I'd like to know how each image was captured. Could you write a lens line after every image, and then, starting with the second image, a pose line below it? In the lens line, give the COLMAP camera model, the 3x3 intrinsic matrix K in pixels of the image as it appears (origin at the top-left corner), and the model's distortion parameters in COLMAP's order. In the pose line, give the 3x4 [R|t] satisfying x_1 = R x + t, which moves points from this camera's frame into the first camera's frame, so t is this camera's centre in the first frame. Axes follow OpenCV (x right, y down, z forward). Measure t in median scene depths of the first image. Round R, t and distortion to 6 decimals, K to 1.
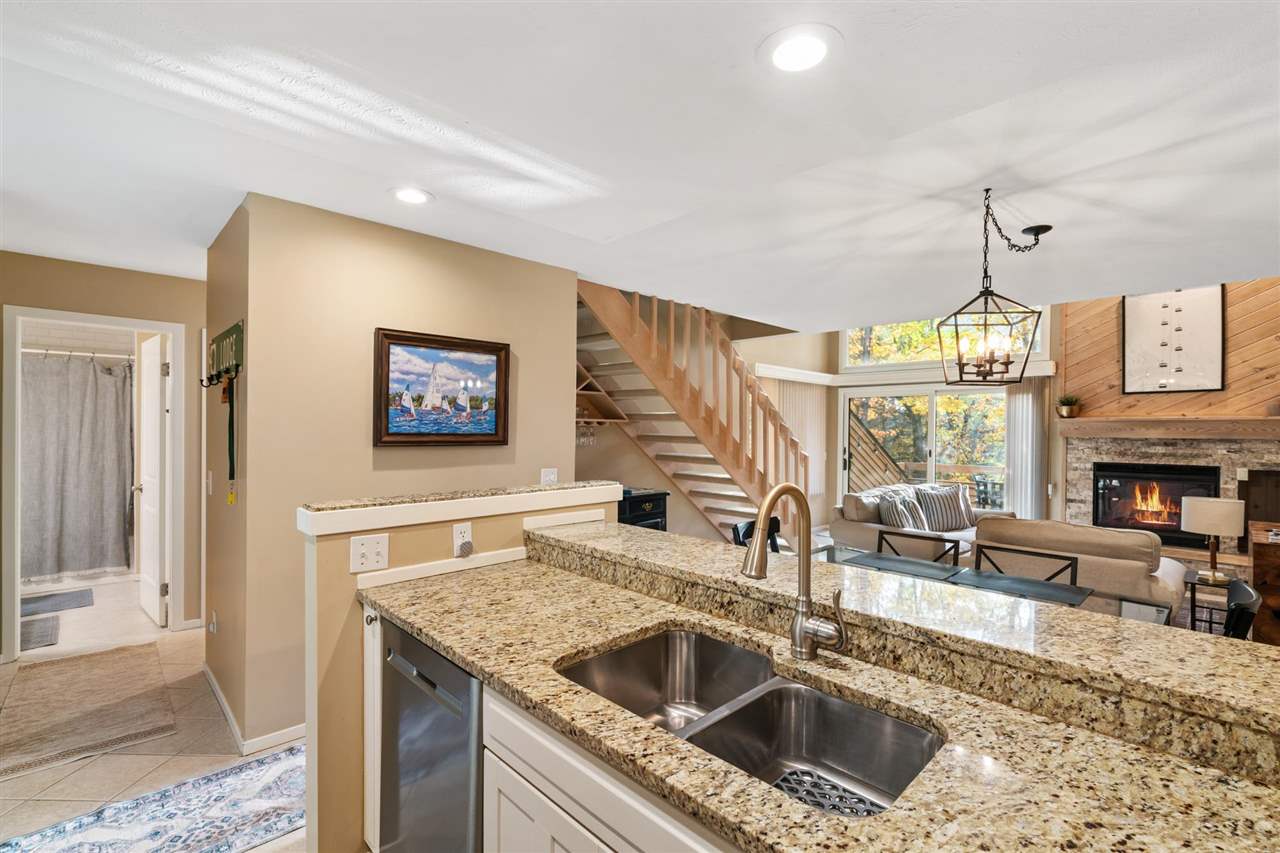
lens RADIAL K [[581.0, 0, 639.8], [0, 581.0, 432.8], [0, 0, 1]] dist [-0.001128, 0.001189]
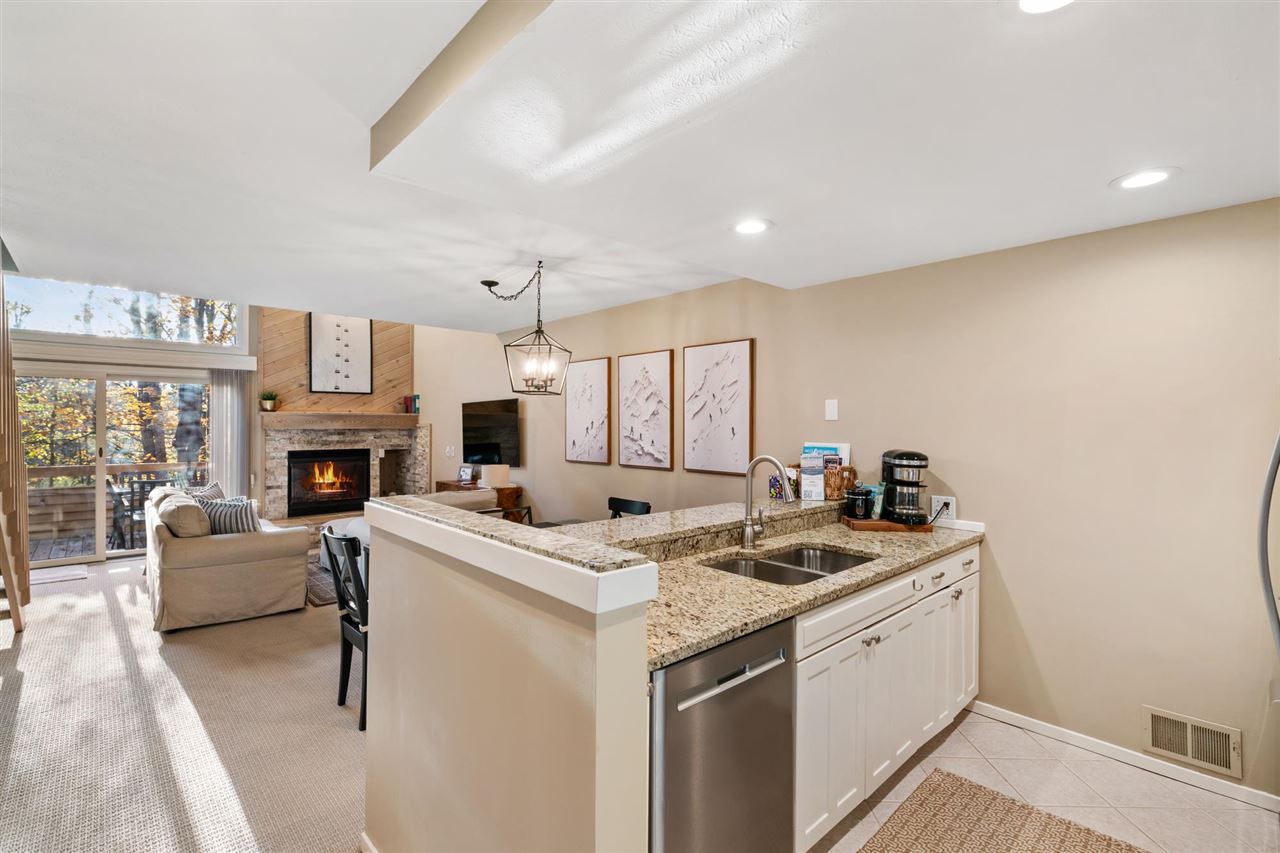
lens RADIAL K [[581.0, 0, 650.8], [0, 581.0, 423.3], [0, 0, 1]] dist [-0.001128, 0.001189]
pose [[0.008218, -0.006233, 0.999947, -0.692987], [0.004755, 0.999970, 0.006194, -0.014161], [-0.999955, 0.004703, 0.008247, 0.564744]]
